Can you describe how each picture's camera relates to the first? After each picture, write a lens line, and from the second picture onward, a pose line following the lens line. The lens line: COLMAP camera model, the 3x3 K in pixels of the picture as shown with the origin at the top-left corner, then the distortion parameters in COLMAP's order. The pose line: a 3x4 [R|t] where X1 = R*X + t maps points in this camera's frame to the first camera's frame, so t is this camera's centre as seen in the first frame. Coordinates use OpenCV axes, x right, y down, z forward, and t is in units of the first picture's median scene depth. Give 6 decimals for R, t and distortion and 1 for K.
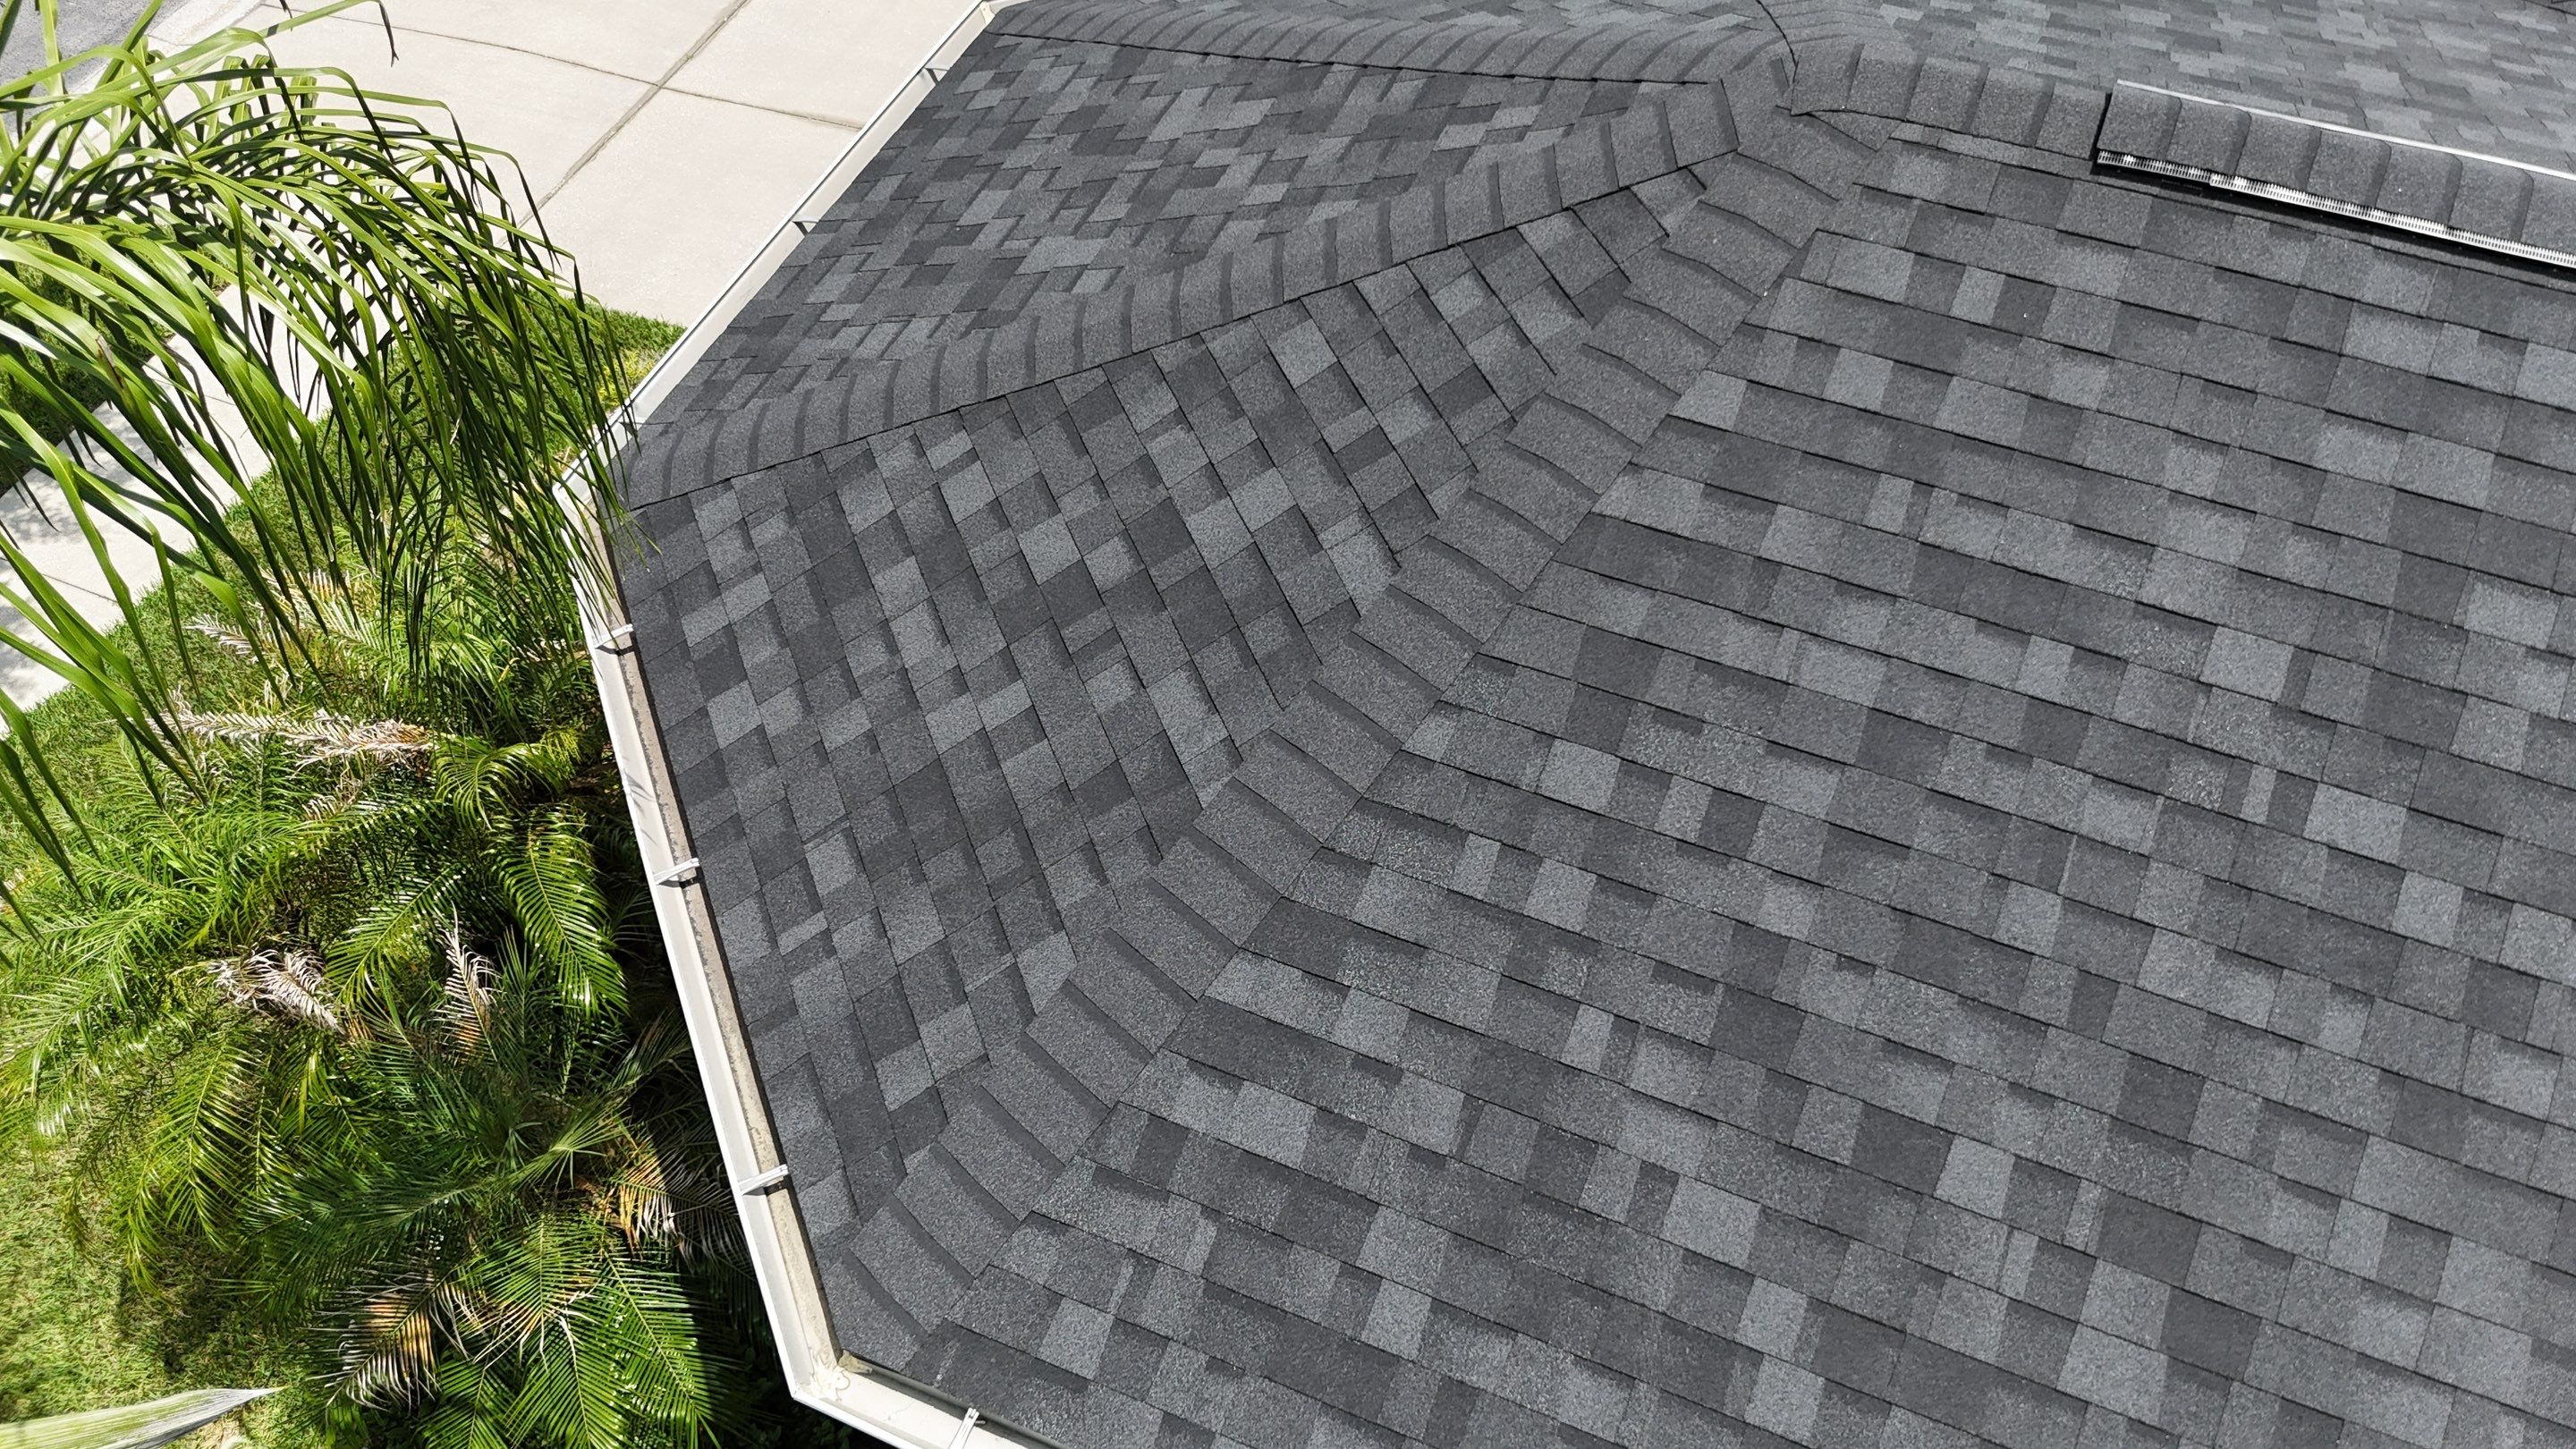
lens RADIAL K [[1911.1, 0, 1283.7], [0, 1911.1, 718.4], [0, 0, 1]] dist [0.086208, -0.097391]
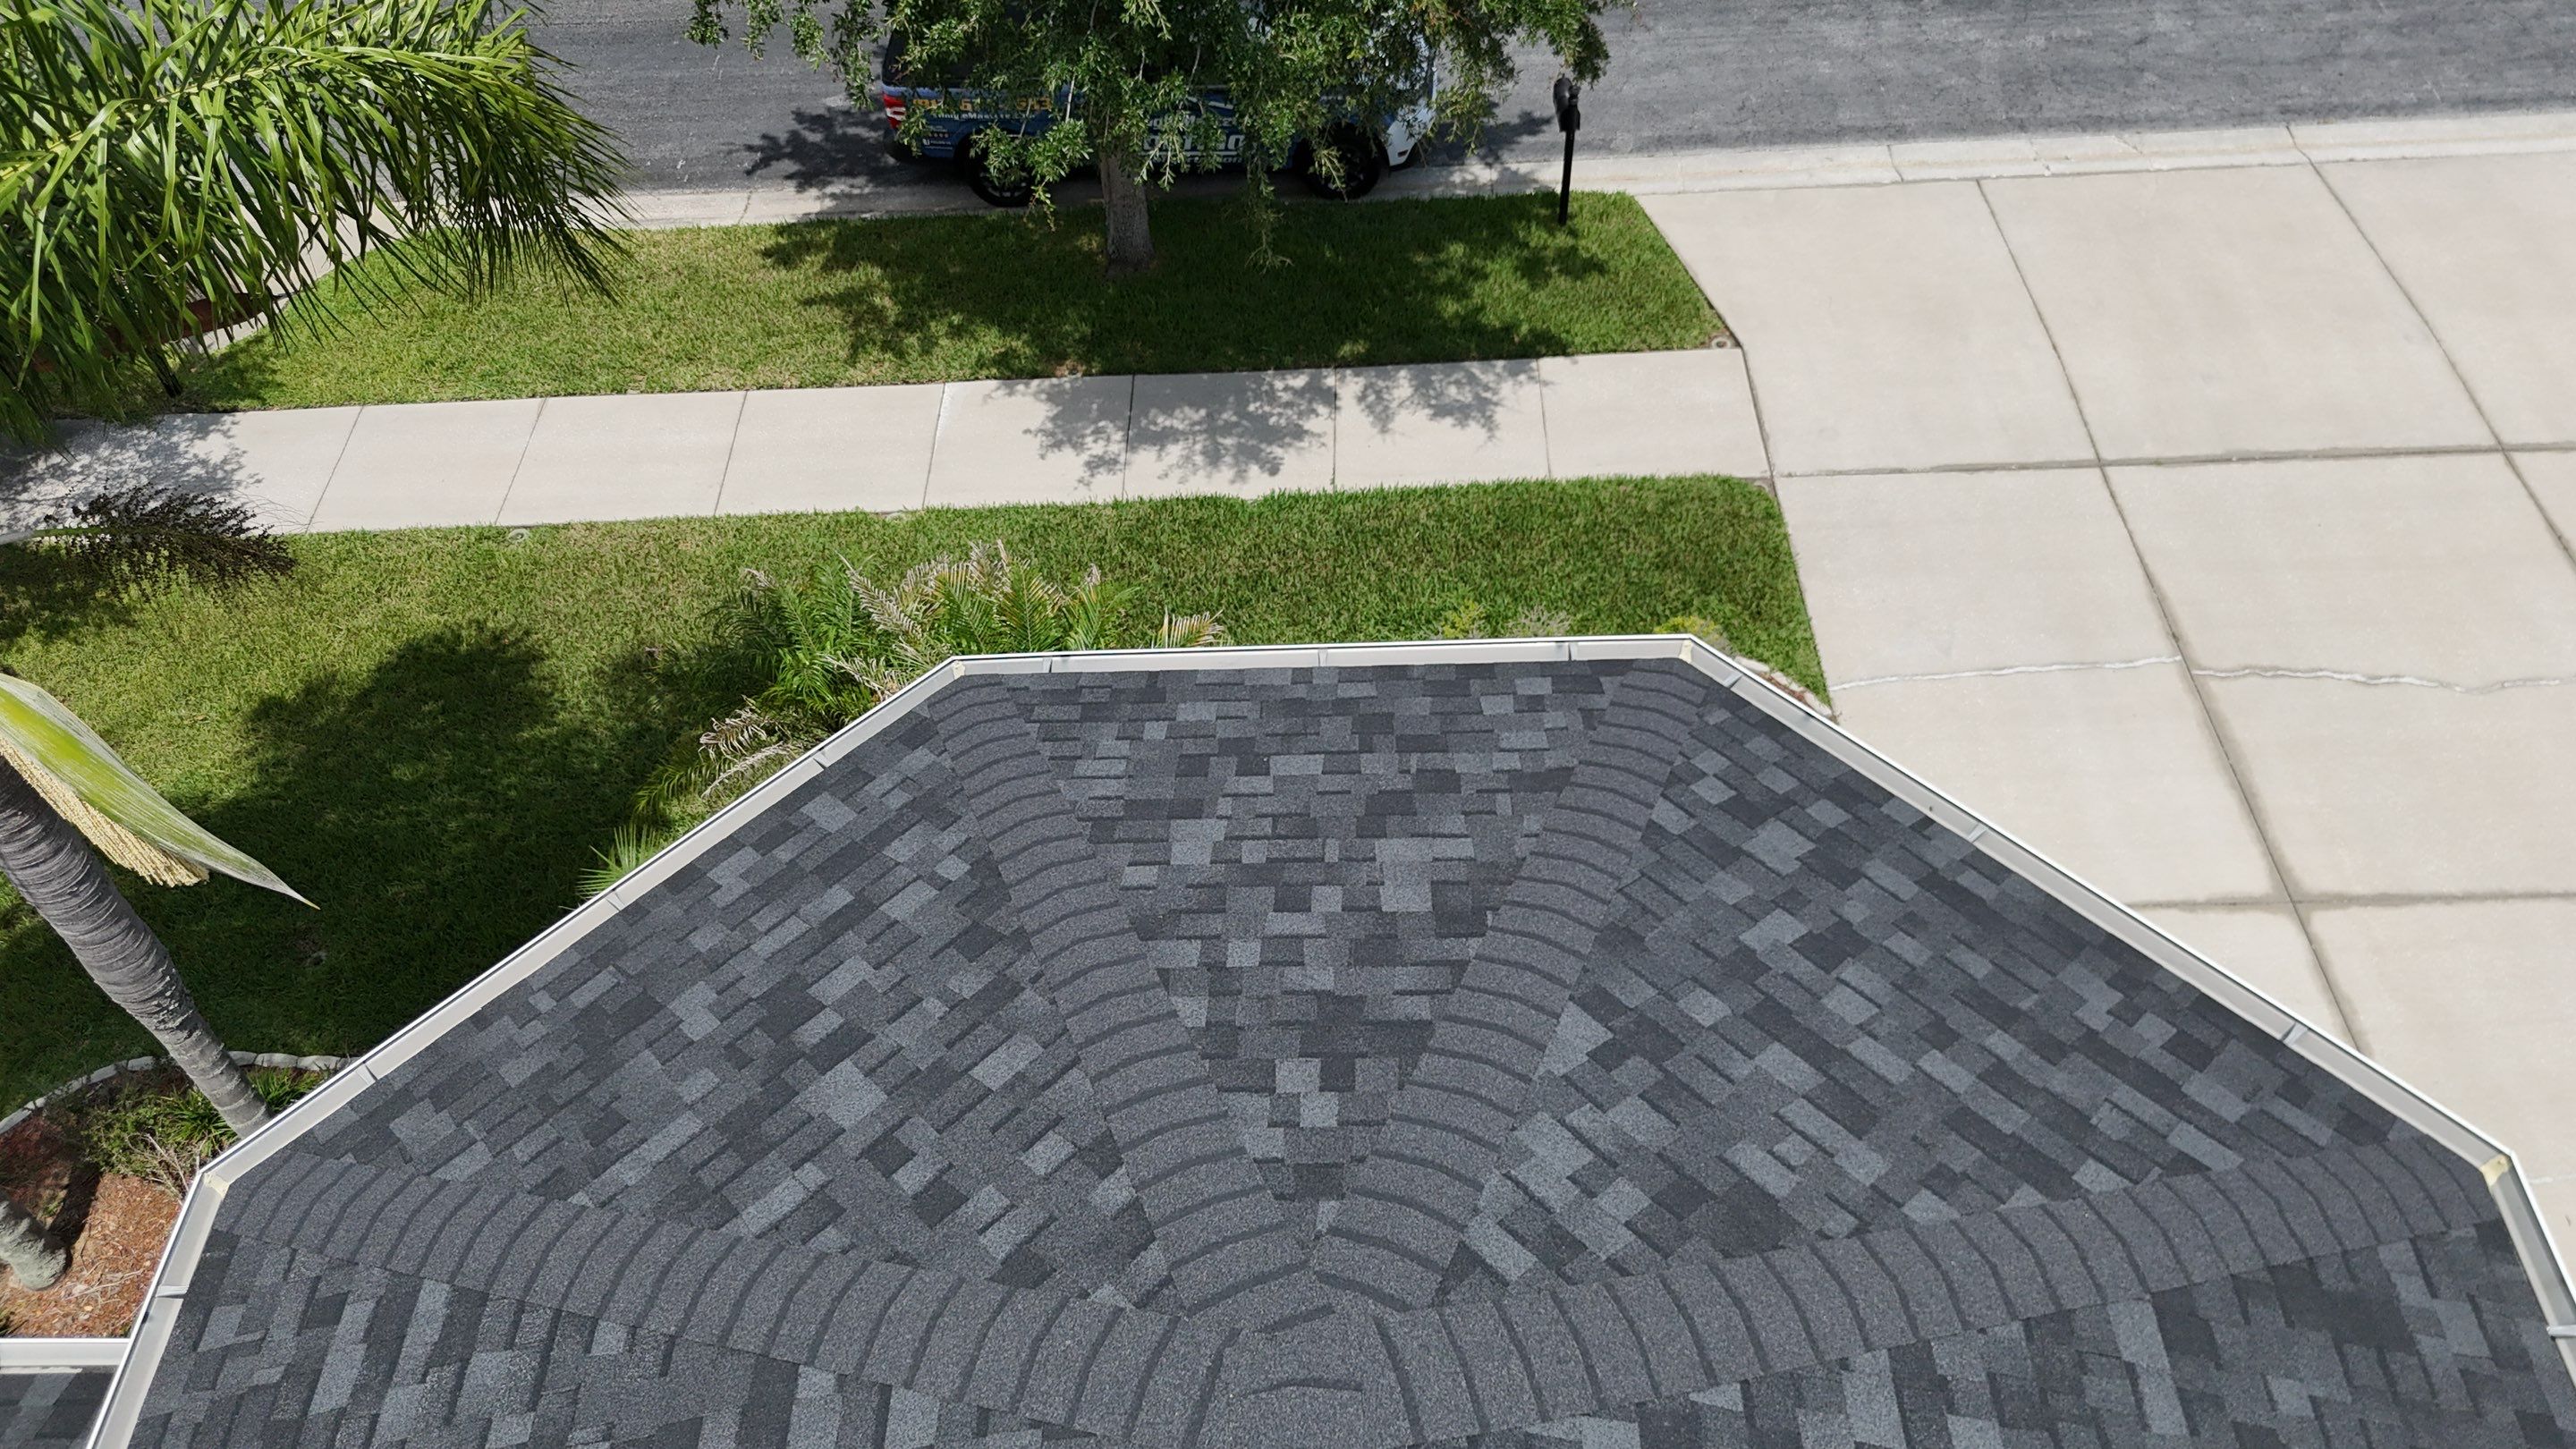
lens RADIAL K [[1916.6, 0, 1281.0], [0, 1916.6, 713.7], [0, 0, 1]] dist [0.060378, -0.063224]
pose [[0.367834, 0.709684, -0.600871, 0.651750], [-0.711953, 0.630605, 0.308967, -0.861160], [0.598181, 0.314143, 0.737220, 0.296142]]
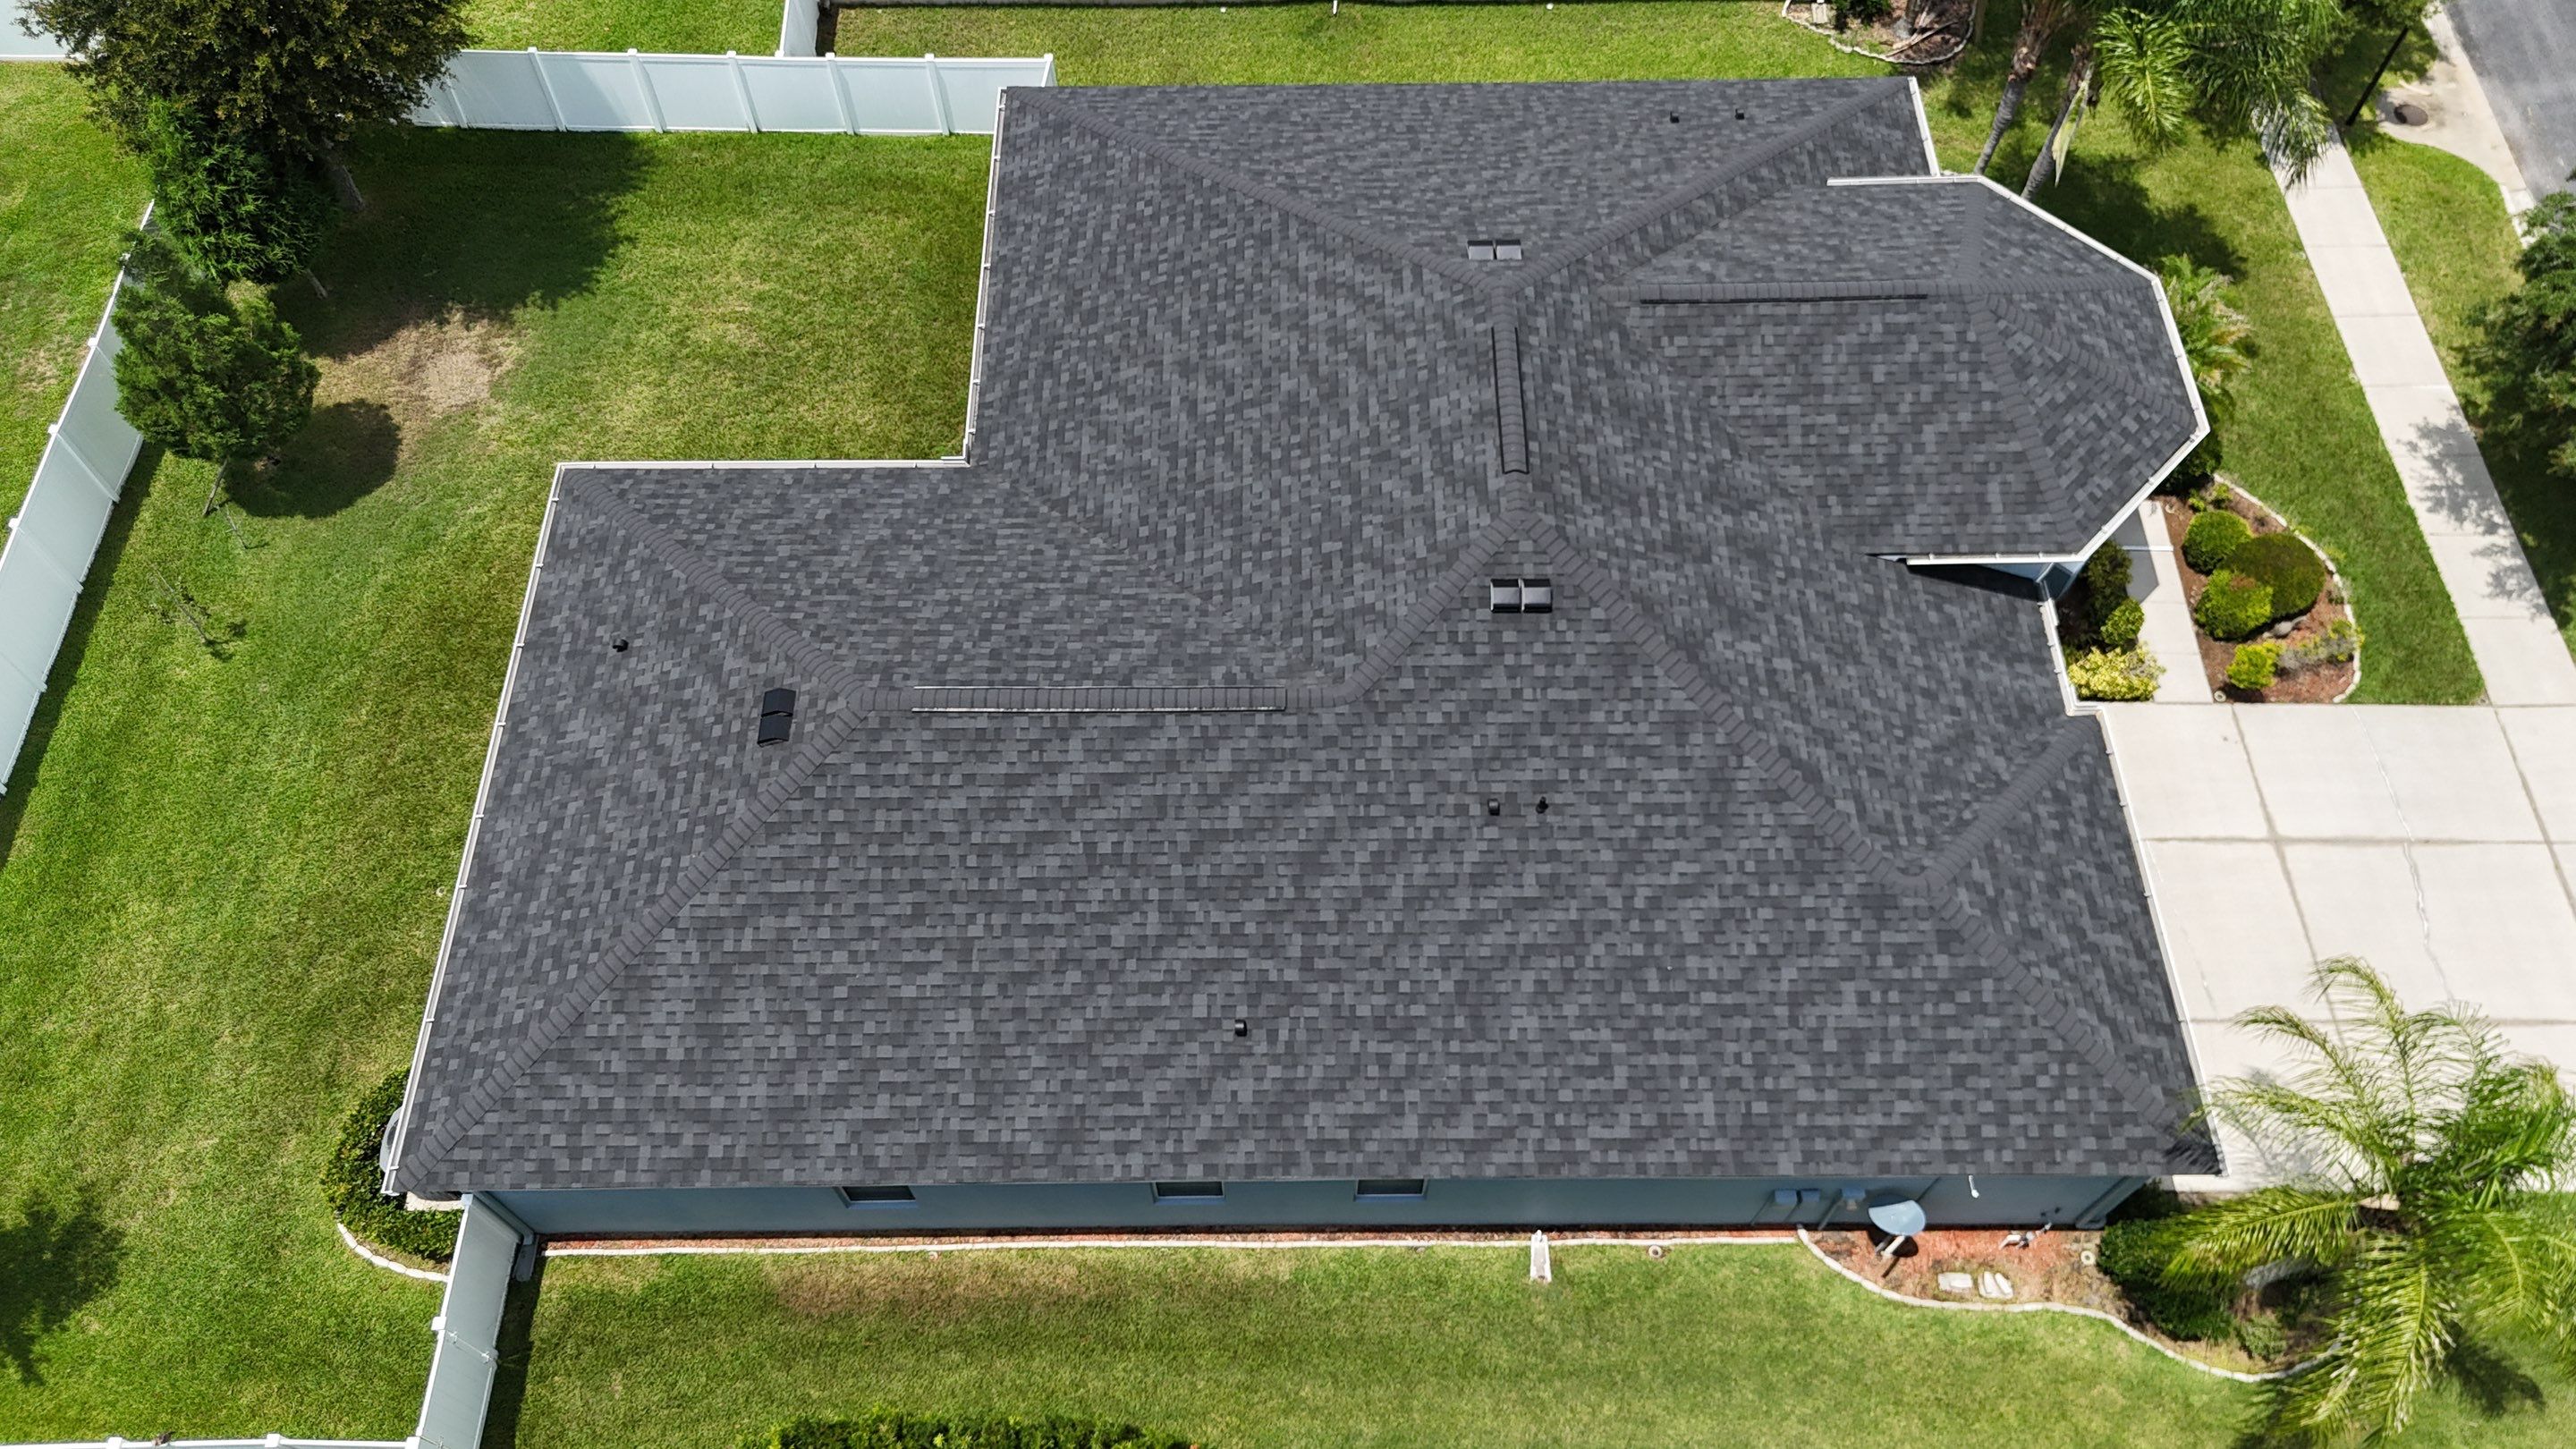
lens RADIAL K [[1883.4, 0, 1280.5], [0, 1883.4, 734.4], [0, 0, 1]] dist [0.092859, -0.097231]
pose [[-0.921509, 0.343460, -0.181262, 3.835894], [-0.297268, -0.323483, 0.898326, -5.475758], [0.249904, 0.881700, 0.400192, -0.569074]]
